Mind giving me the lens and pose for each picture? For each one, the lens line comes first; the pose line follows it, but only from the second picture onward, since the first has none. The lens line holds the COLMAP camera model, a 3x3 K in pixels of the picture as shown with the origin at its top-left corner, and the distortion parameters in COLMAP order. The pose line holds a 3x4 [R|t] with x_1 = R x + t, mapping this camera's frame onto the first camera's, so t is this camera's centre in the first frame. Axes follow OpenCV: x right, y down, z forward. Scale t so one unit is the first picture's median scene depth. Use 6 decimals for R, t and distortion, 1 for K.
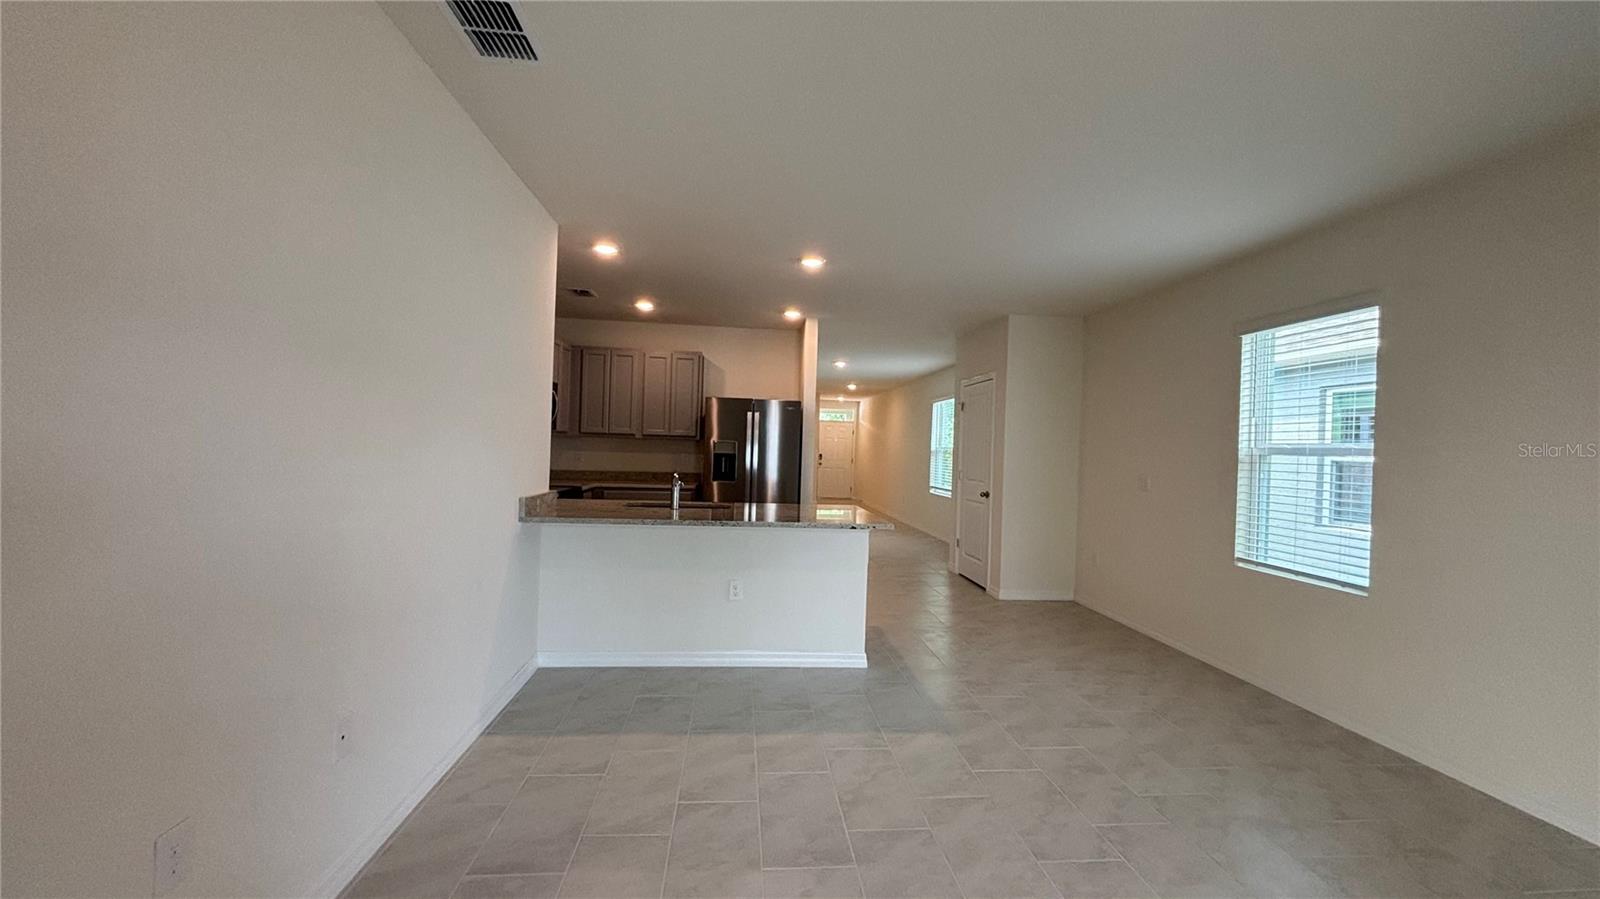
lens RADIAL K [[645.5, 0, 797.8], [0, 645.5, 459.7], [0, 0, 1]] dist [0.002217, -0.000213]
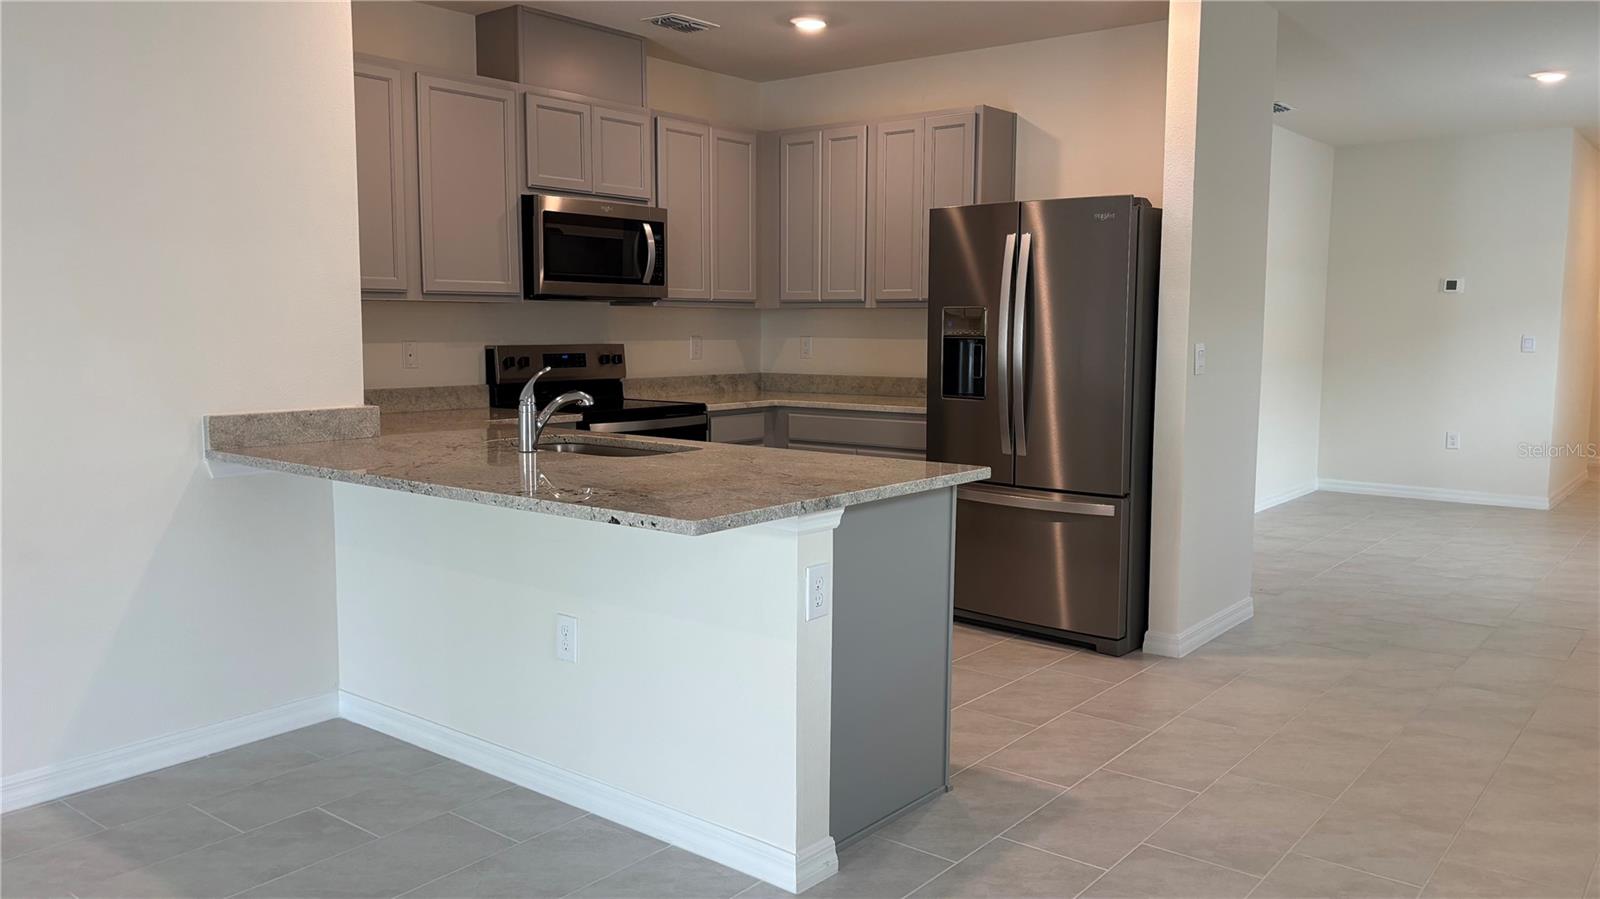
lens RADIAL K [[1191.5, 0, 799.7], [0, 1191.5, 464.1], [0, 0, 1]] dist [0.047472, -0.033749]
pose [[0.709898, 0.055229, -0.702136, 0.367482], [0.005869, 0.996422, 0.084311, 0.008219], [0.704280, -0.063973, 0.707034, 0.331268]]
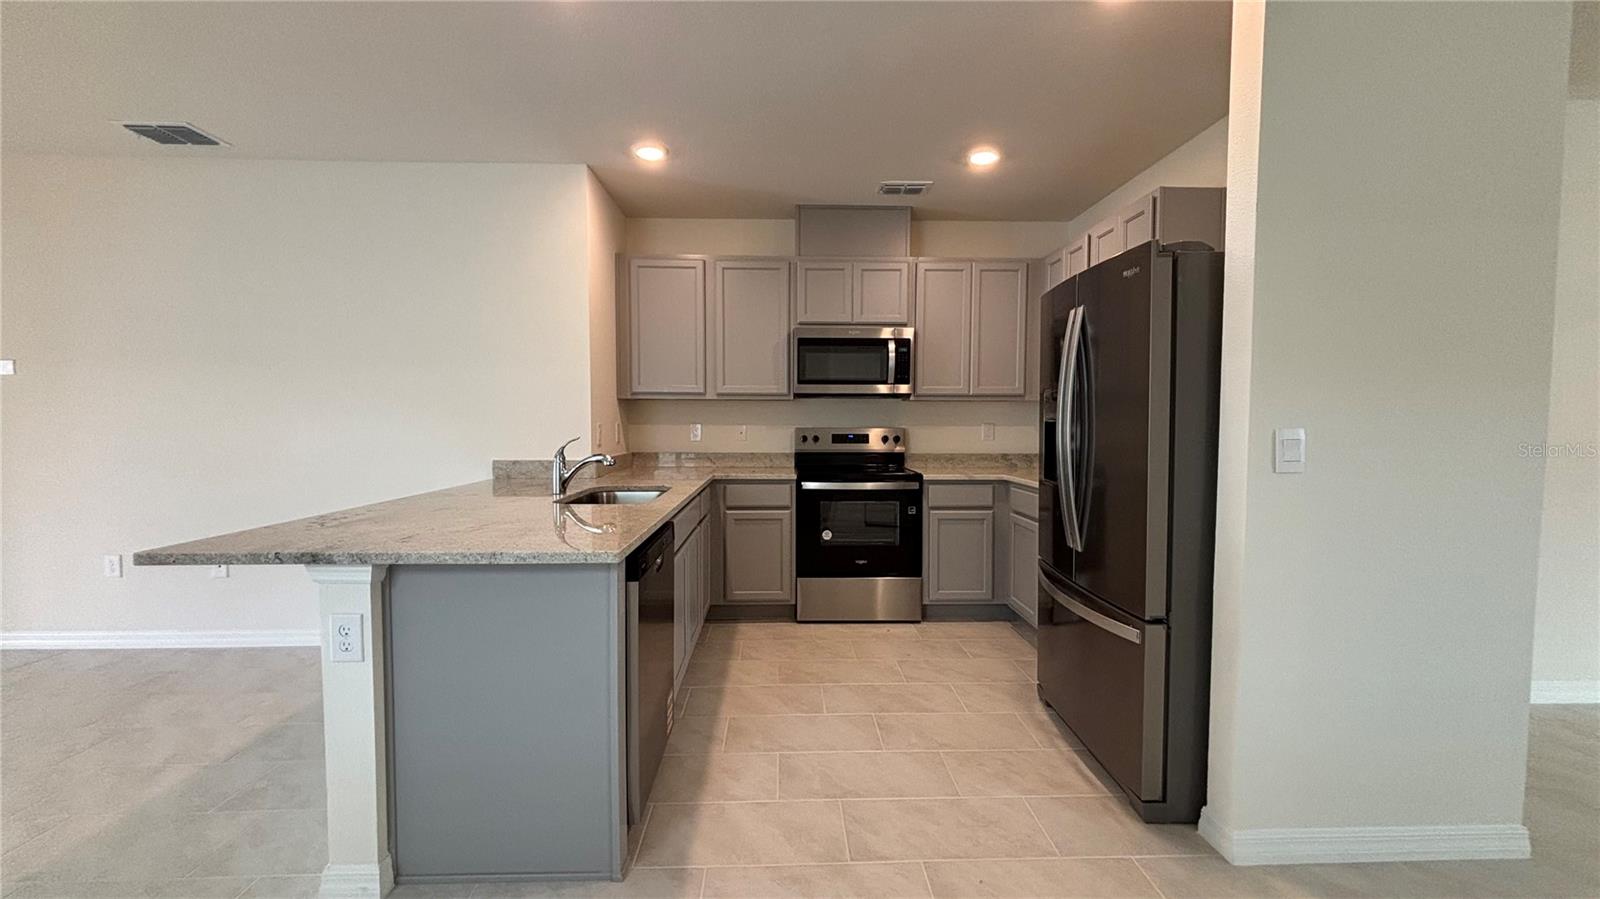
lens RADIAL K [[645.5, 0, 795.1], [0, 645.5, 450.9], [0, 0, 1]] dist [0.002217, -0.000213]
pose [[-0.069985, 0.014460, -0.997443, 0.317017], [-0.023054, 0.999604, 0.016108, 0.008738], [0.997282, 0.024122, -0.069624, 0.827768]]
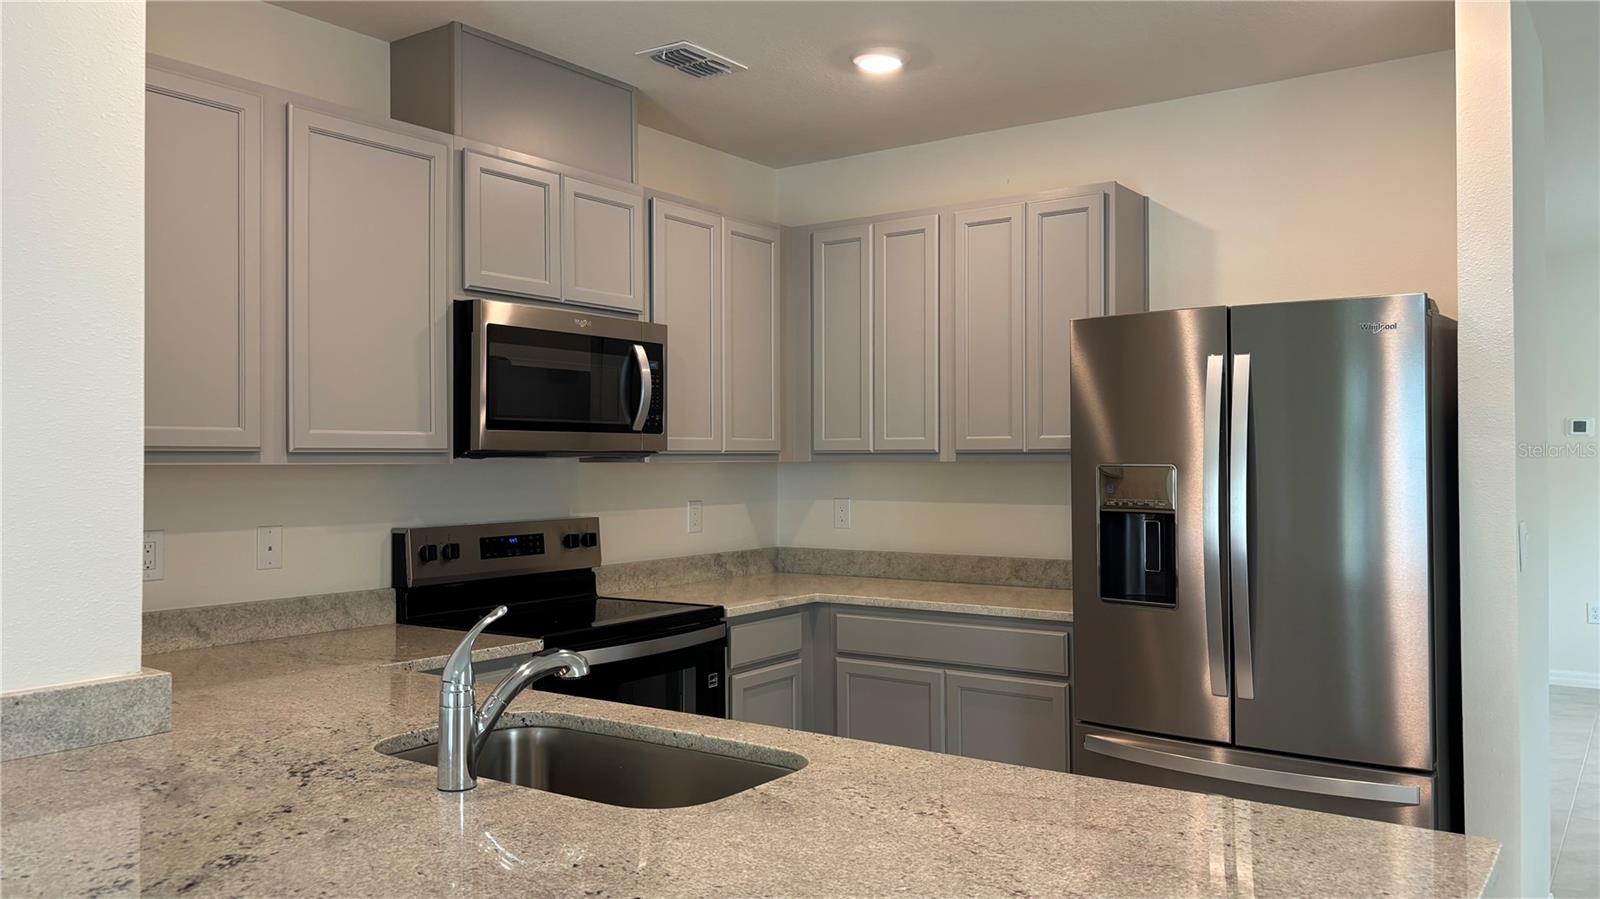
lens RADIAL K [[1191.5, 0, 810.3], [0, 1191.5, 452.9], [0, 0, 1]] dist [0.047472, -0.033749]
pose [[0.755473, -0.038466, -0.654050, 0.121849], [0.016677, 0.999081, -0.039496, -0.014870], [0.654968, 0.018931, 0.755420, 0.484838]]
